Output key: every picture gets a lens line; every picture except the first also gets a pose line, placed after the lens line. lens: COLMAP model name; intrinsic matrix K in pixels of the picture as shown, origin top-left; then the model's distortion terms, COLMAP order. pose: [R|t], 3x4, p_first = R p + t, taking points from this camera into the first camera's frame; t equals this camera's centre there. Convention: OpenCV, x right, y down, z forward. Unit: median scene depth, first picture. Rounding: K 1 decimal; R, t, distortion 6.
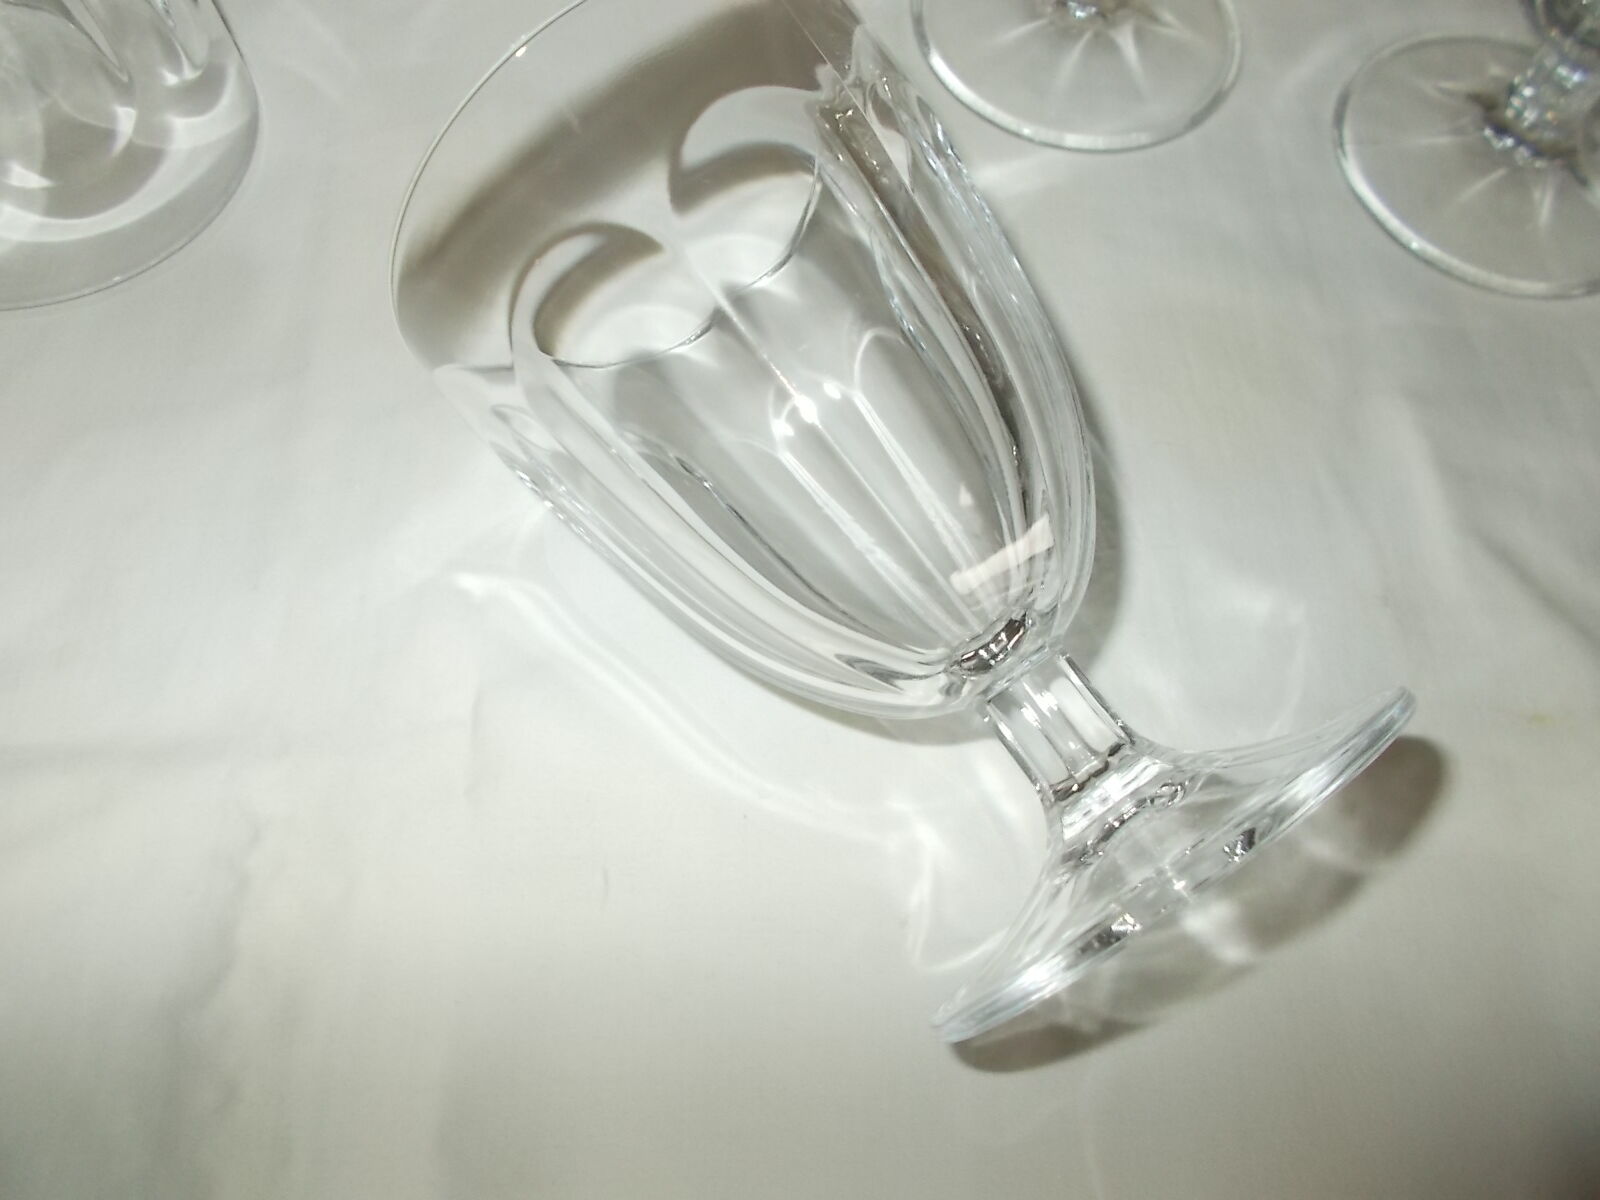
lens RADIAL K [[1307.4, 0, 800.0], [0, 1307.4, 600.0], [0, 0, 1]] dist [-0.038294, 0.012037]
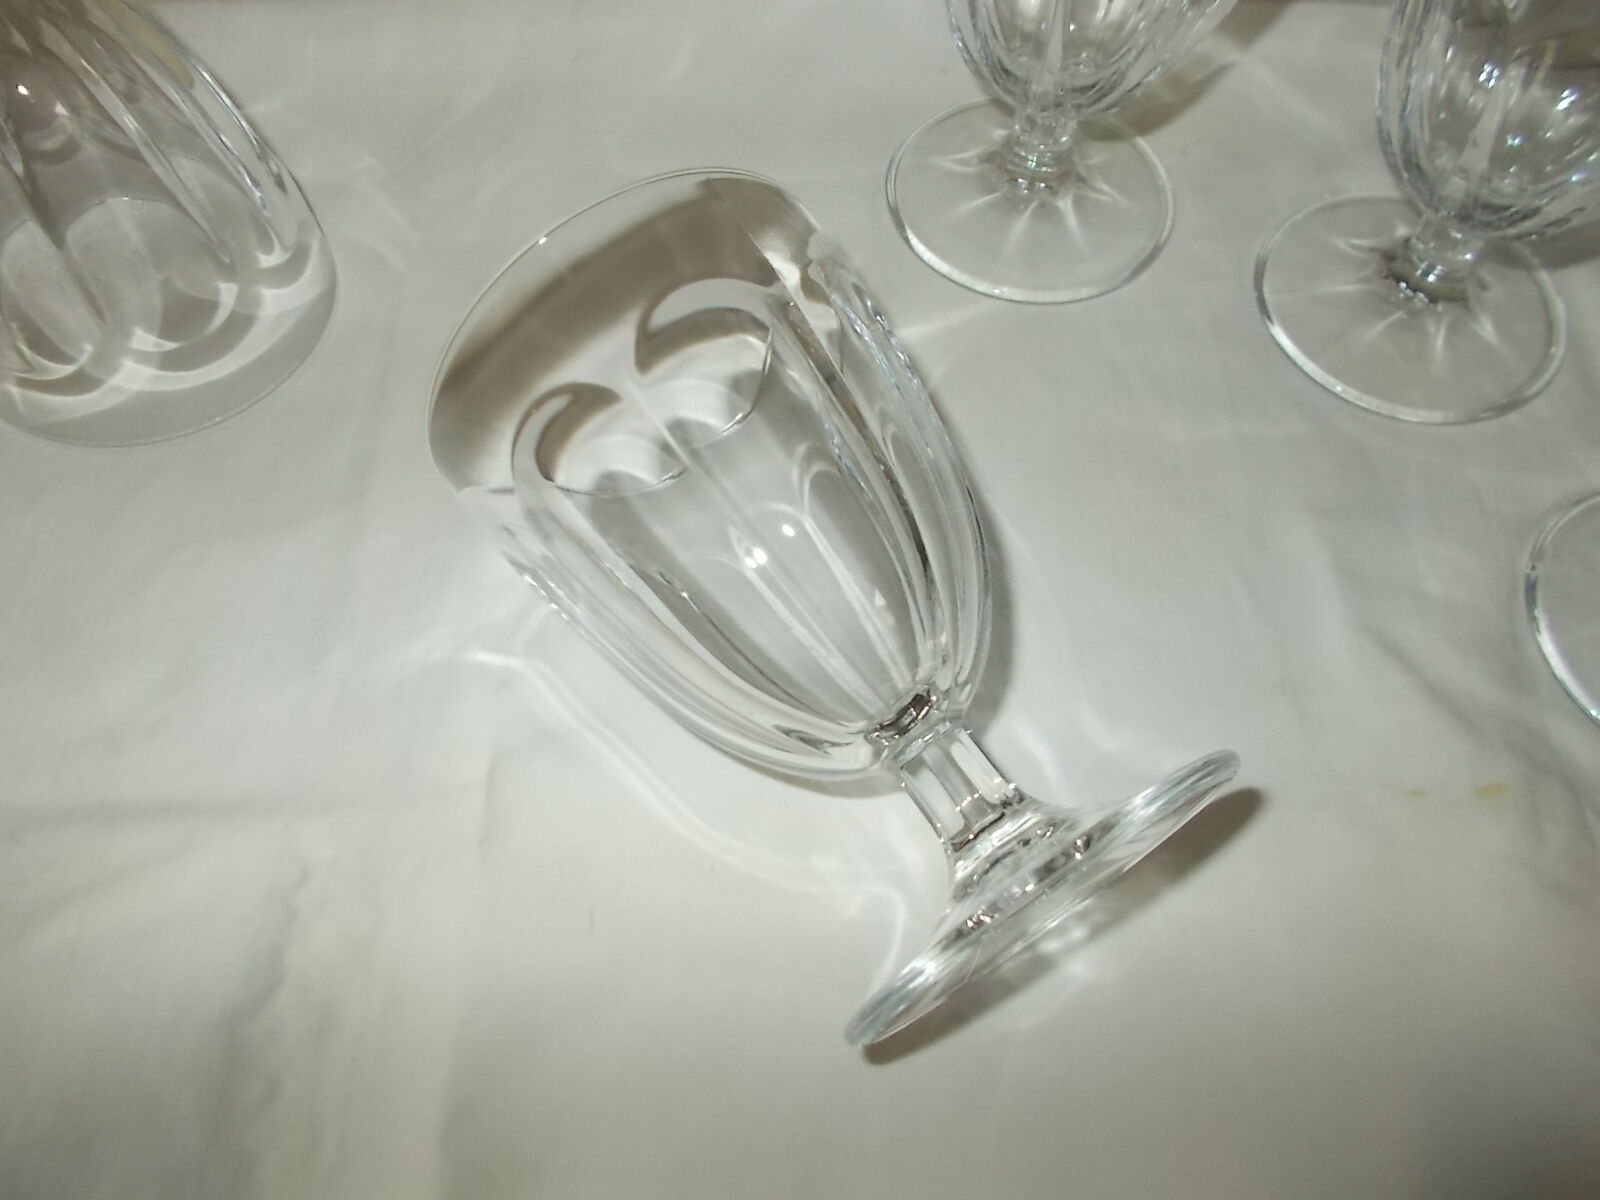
lens RADIAL K [[1307.4, 0, 800.0], [0, 1307.4, 600.0], [0, 0, 1]] dist [-0.038294, 0.012037]
pose [[0.997947, -0.001346, -0.064033, 0.123118], [-0.004485, 0.995856, -0.090838, 0.034475], [0.063890, 0.090939, 0.993805, -0.201936]]
